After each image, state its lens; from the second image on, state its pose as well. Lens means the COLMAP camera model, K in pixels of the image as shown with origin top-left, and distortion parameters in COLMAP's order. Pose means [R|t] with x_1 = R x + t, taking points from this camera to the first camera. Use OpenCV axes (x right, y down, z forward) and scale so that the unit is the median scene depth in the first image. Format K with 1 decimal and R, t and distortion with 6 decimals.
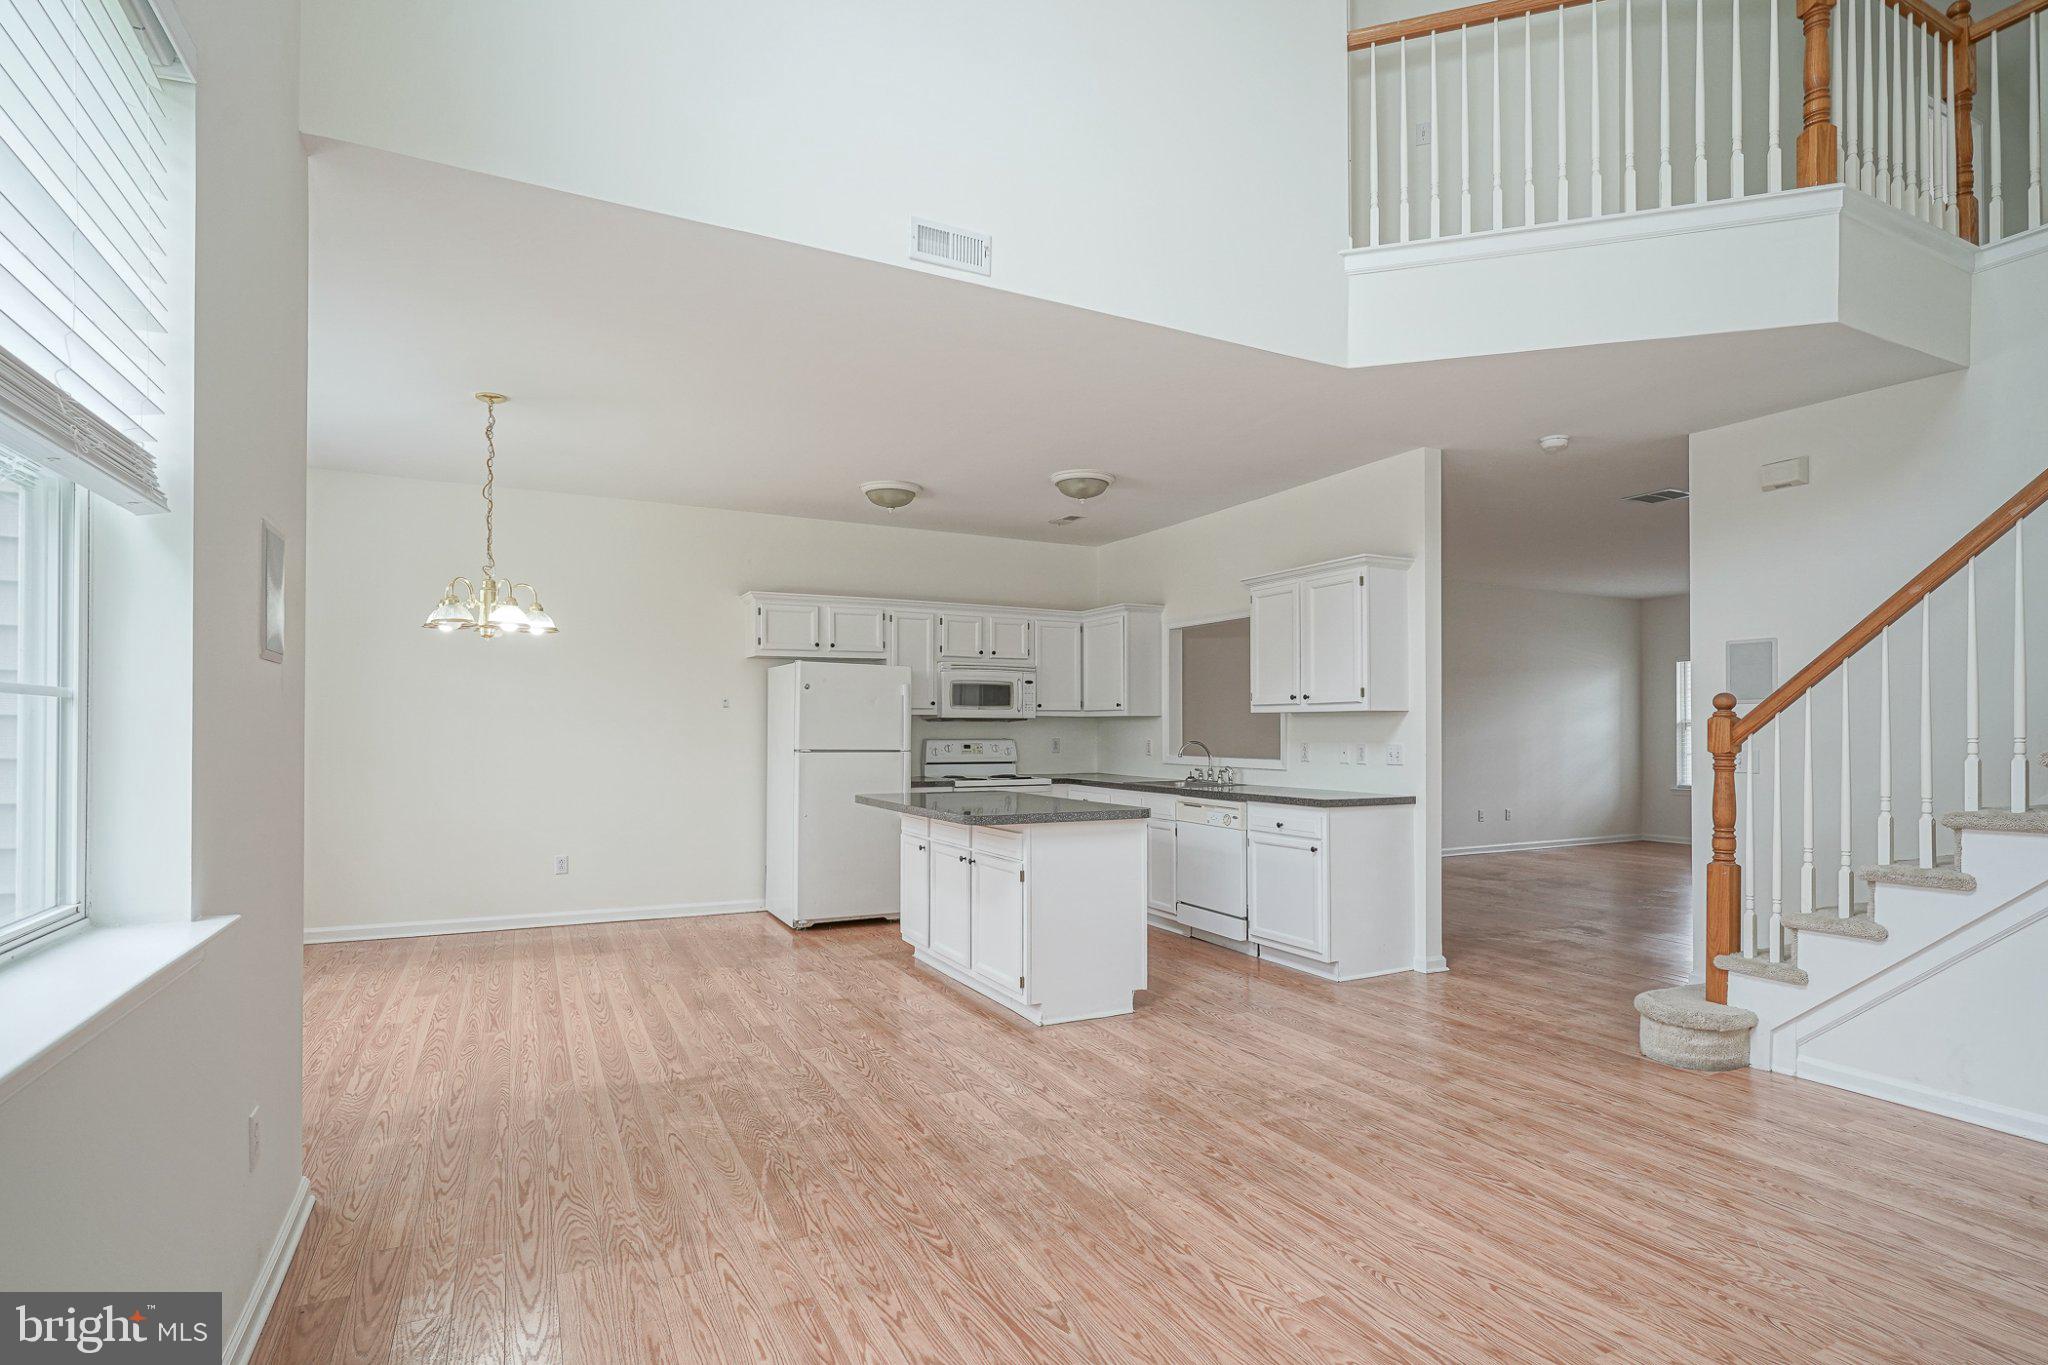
lens RADIAL K [[997.2, 0, 1015.0], [0, 997.2, 727.4], [0, 0, 1]] dist [-0.004646, 0.001847]
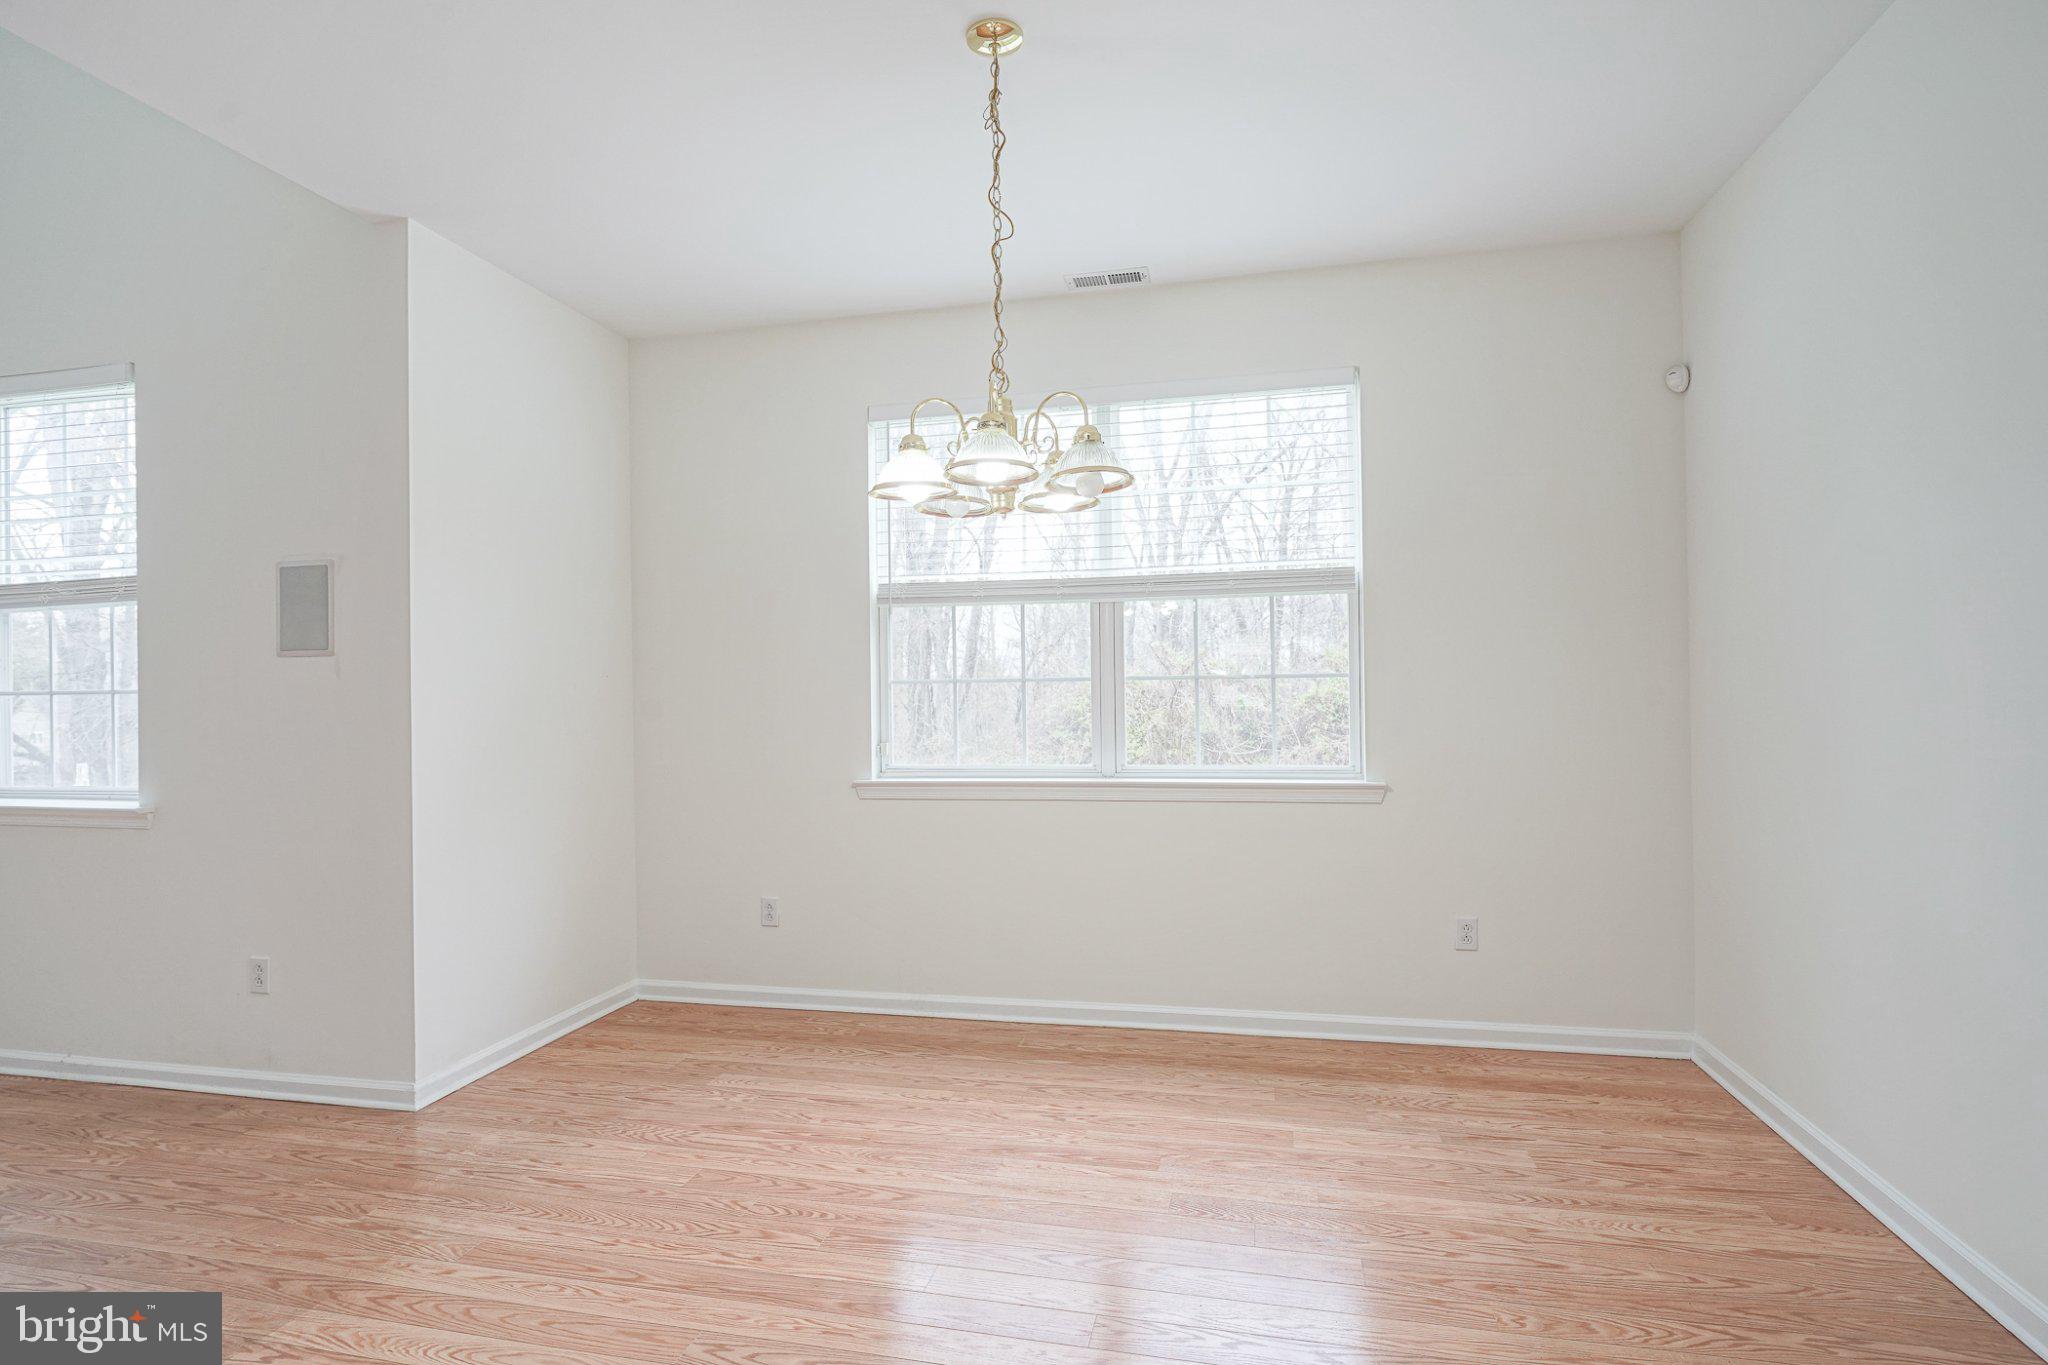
lens RADIAL K [[997.2, 0, 1028.1], [0, 997.2, 684.9], [0, 0, 1]] dist [-0.004646, 0.001847]
pose [[-0.613365, 0.013610, -0.789682, -0.192414], [0.011881, 0.999897, 0.008005, -0.017563], [0.789710, -0.004472, -0.613464, 1.874502]]
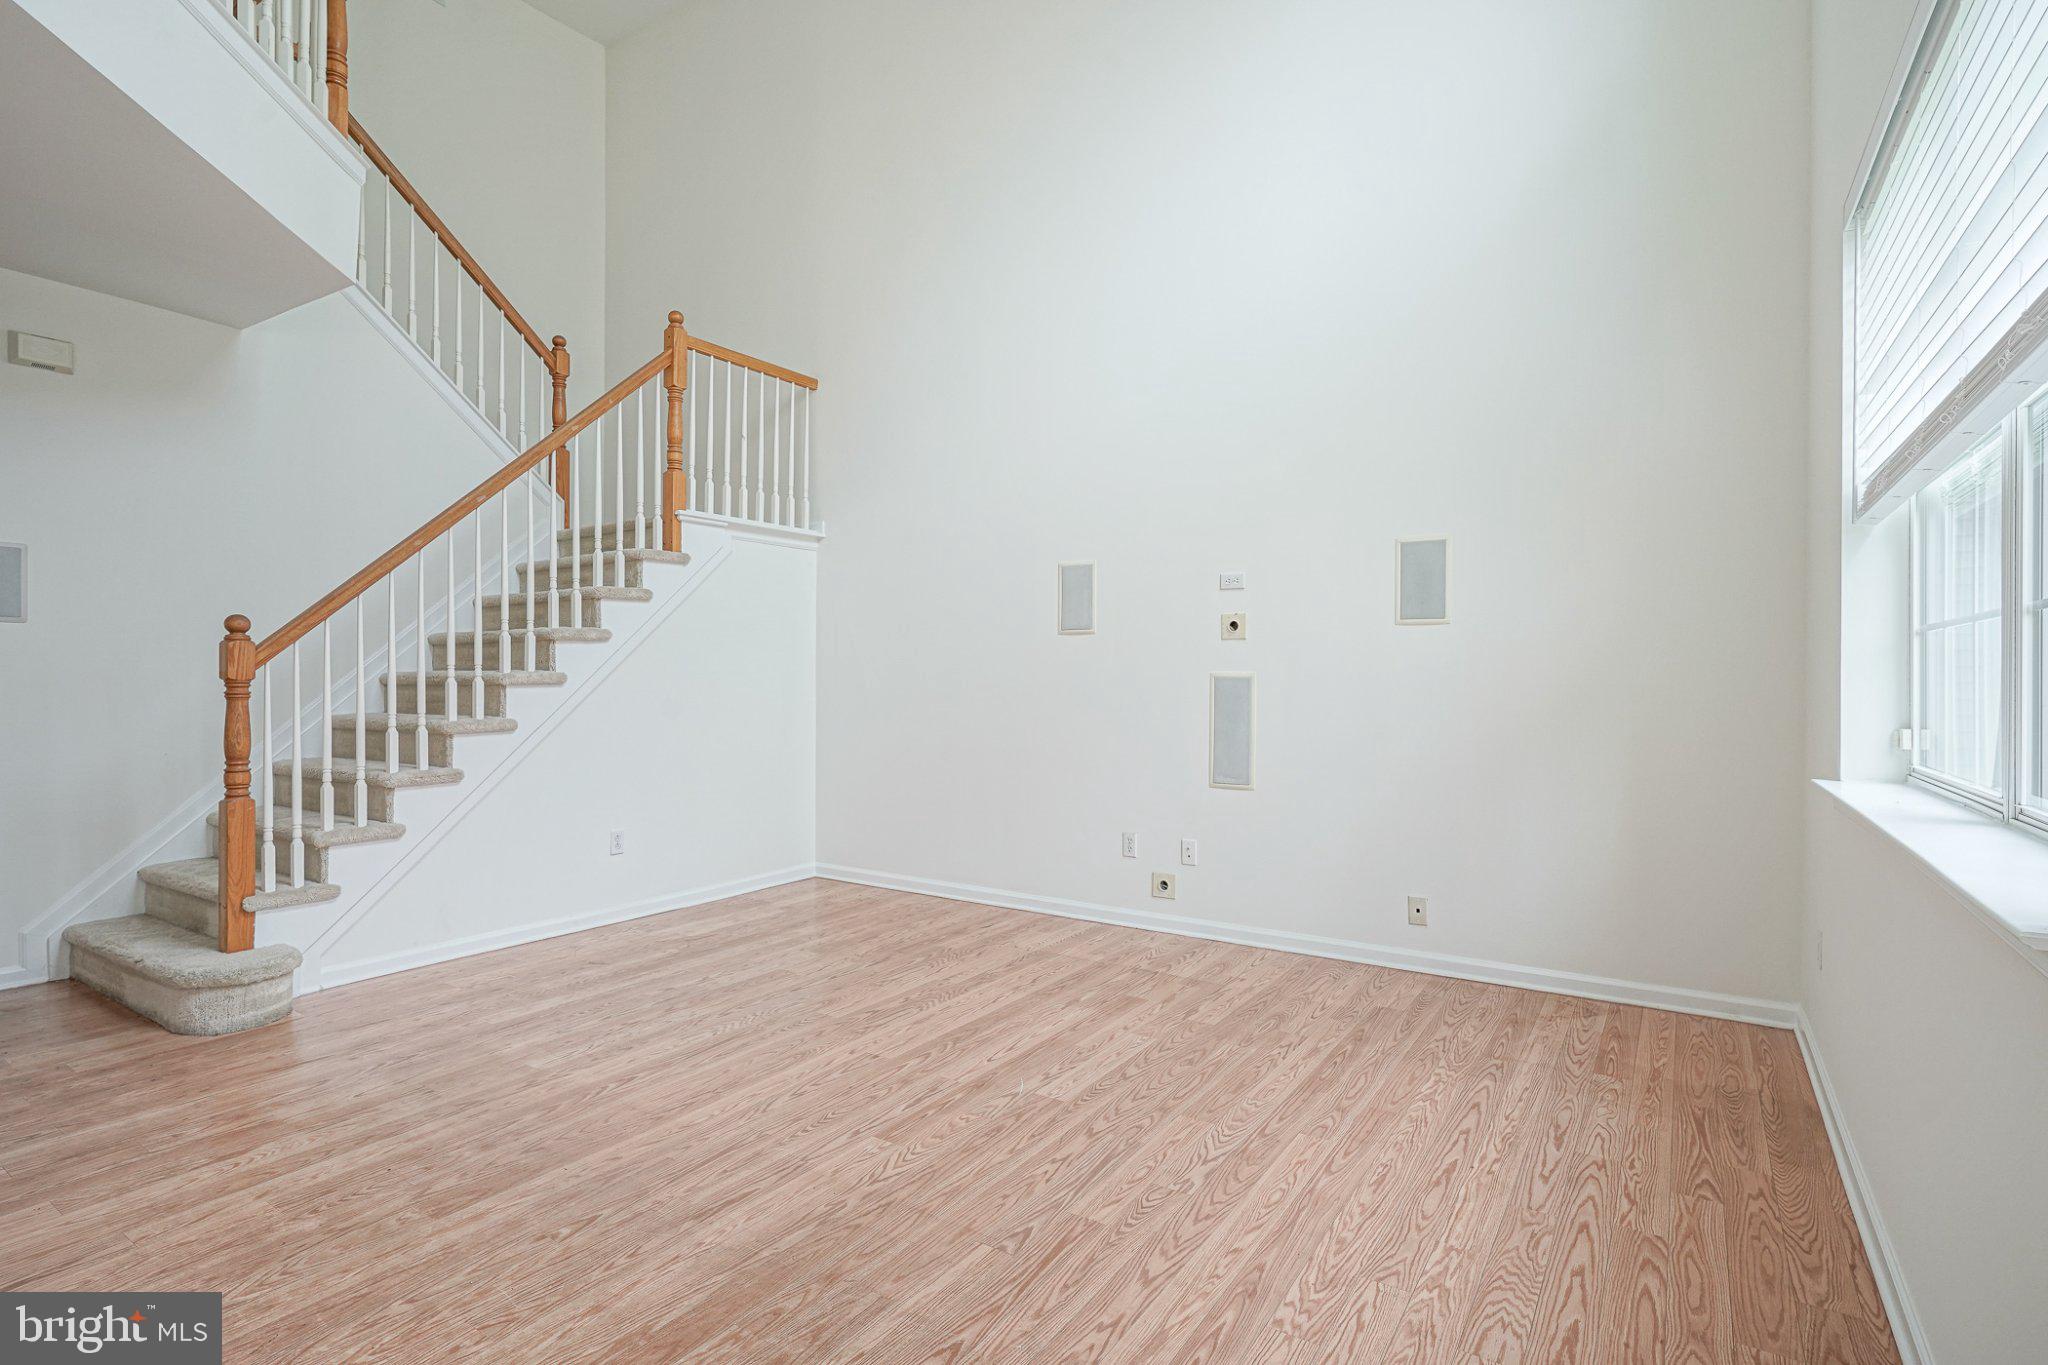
lens RADIAL K [[997.2, 0, 1033.7], [0, 997.2, 680.0], [0, 0, 1]] dist [-0.004646, 0.001847]
pose [[-0.498061, -0.005052, 0.867127, -0.546099], [-0.006820, 0.999975, 0.001909, 0.022957], [-0.867115, -0.004963, -0.498083, 0.982099]]
